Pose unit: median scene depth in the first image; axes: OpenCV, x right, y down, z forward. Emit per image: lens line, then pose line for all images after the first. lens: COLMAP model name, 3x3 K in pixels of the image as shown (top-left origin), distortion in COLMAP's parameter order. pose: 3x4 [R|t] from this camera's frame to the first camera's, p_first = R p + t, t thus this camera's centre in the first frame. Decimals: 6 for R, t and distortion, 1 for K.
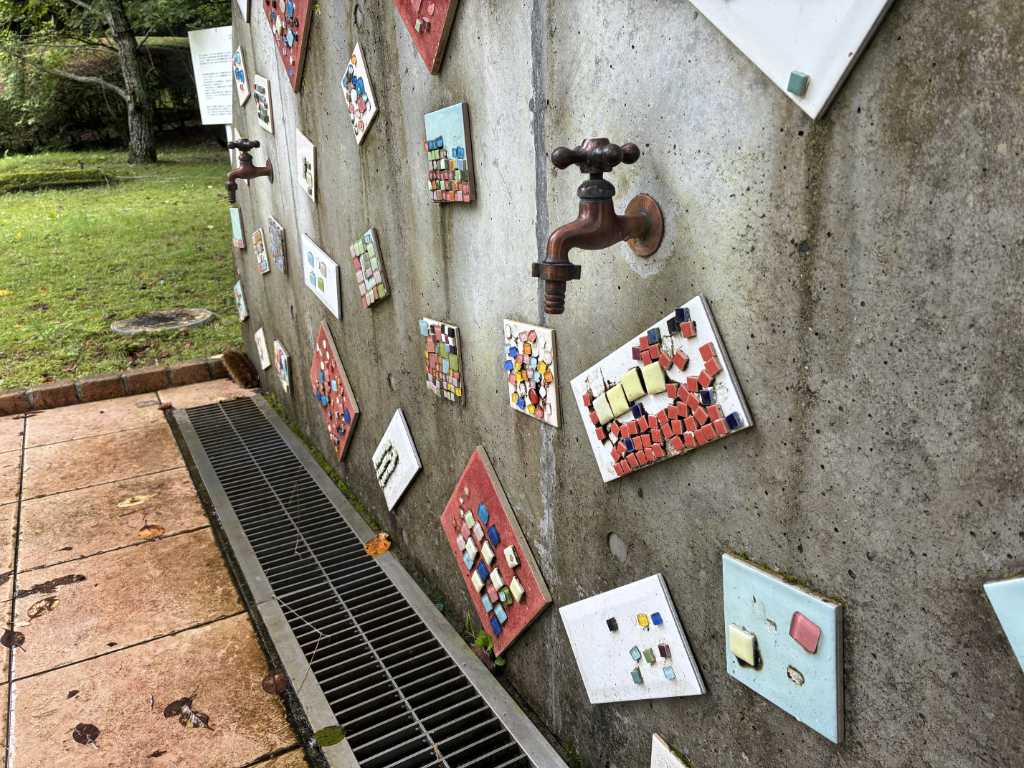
lens RADIAL K [[789.4, 0, 510.8], [0, 789.4, 374.2], [0, 0, 1]] dist [0.006657, -0.003946]
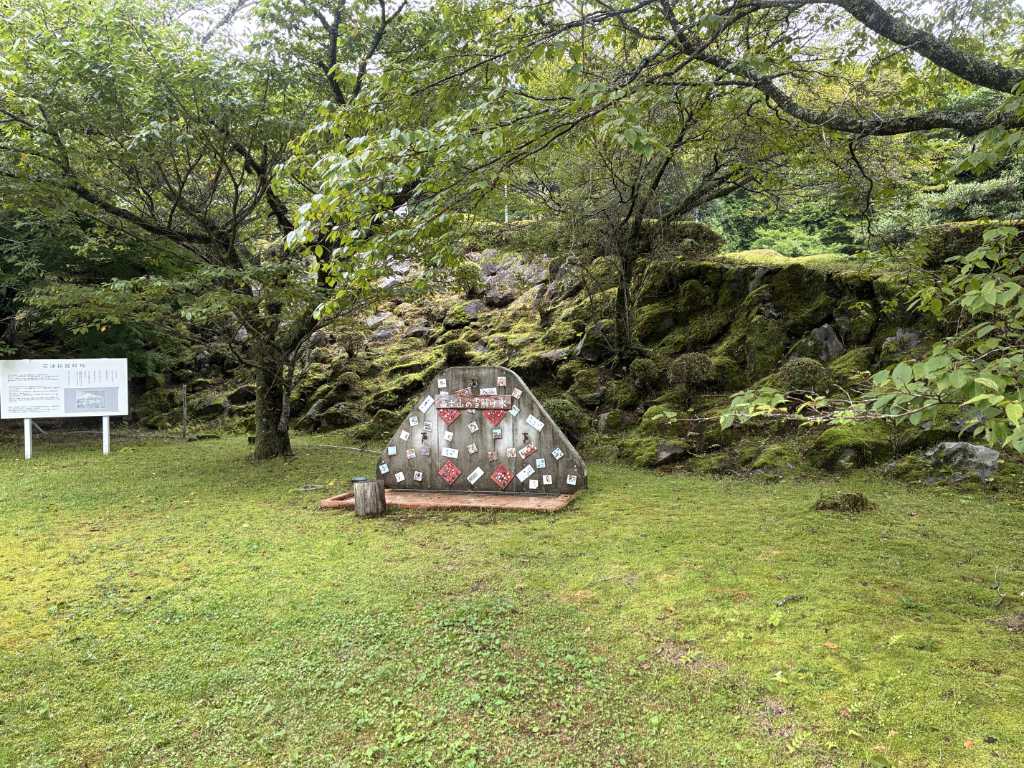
lens RADIAL K [[766.4, 0, 512.0], [0, 766.4, 384.0], [0, 0, 1]] dist [0.030879, -0.002288]
pose [[0.732313, 0.009739, 0.680899, -7.147223], [0.203025, 0.951302, -0.231961, 1.541692], [-0.649999, 0.308107, 0.694673, -6.626332]]
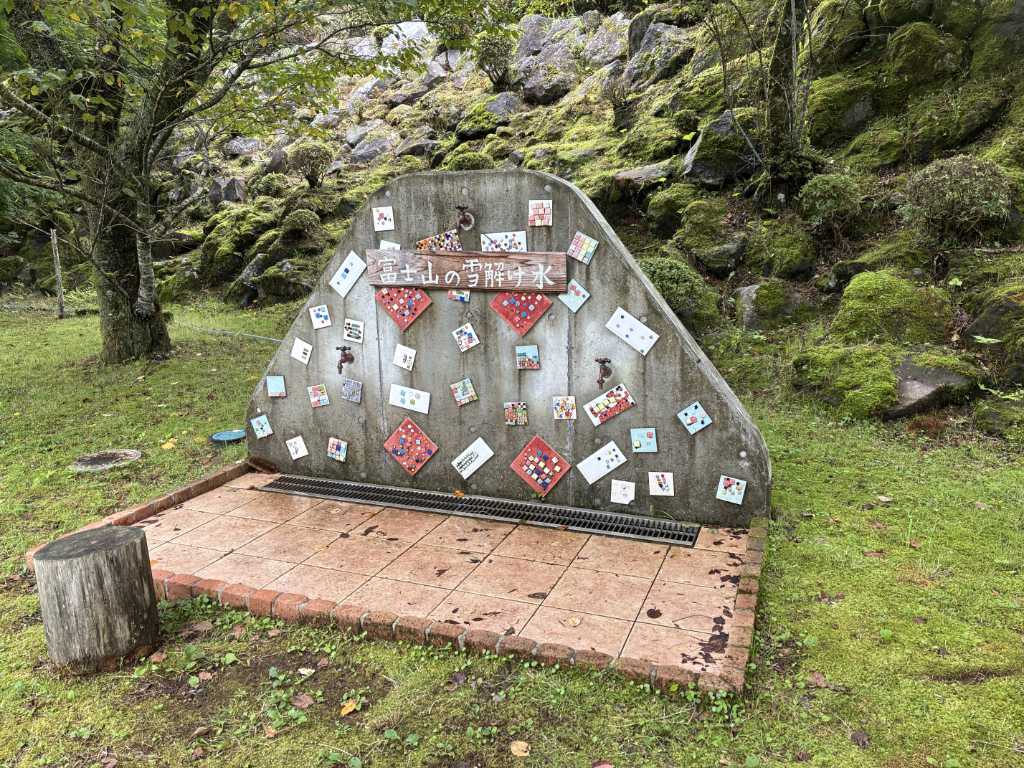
lens RADIAL K [[766.4, 0, 512.0], [0, 766.4, 384.0], [0, 0, 1]] dist [0.030879, -0.002288]
pose [[0.773277, -0.110538, 0.624359, -2.643915], [0.186664, 0.980736, -0.057554, 0.053364], [-0.605970, 0.161051, 0.779014, -1.955318]]
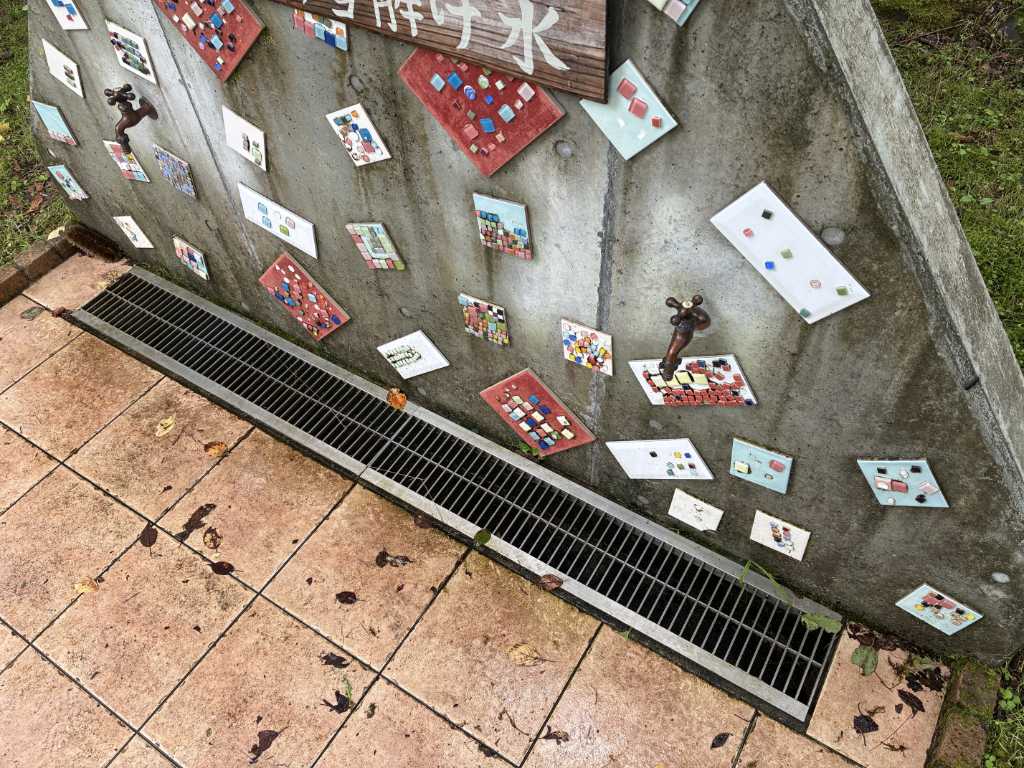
lens RADIAL K [[782.0, 0, 512.0], [0, 782.0, 384.0], [0, 0, 1]] dist [0.012240, -0.001176]
pose [[0.879247, -0.368036, 0.302447, -0.656791], [0.157171, 0.823477, 0.545144, -0.882623], [-0.449691, -0.431781, 0.781885, -0.293426]]
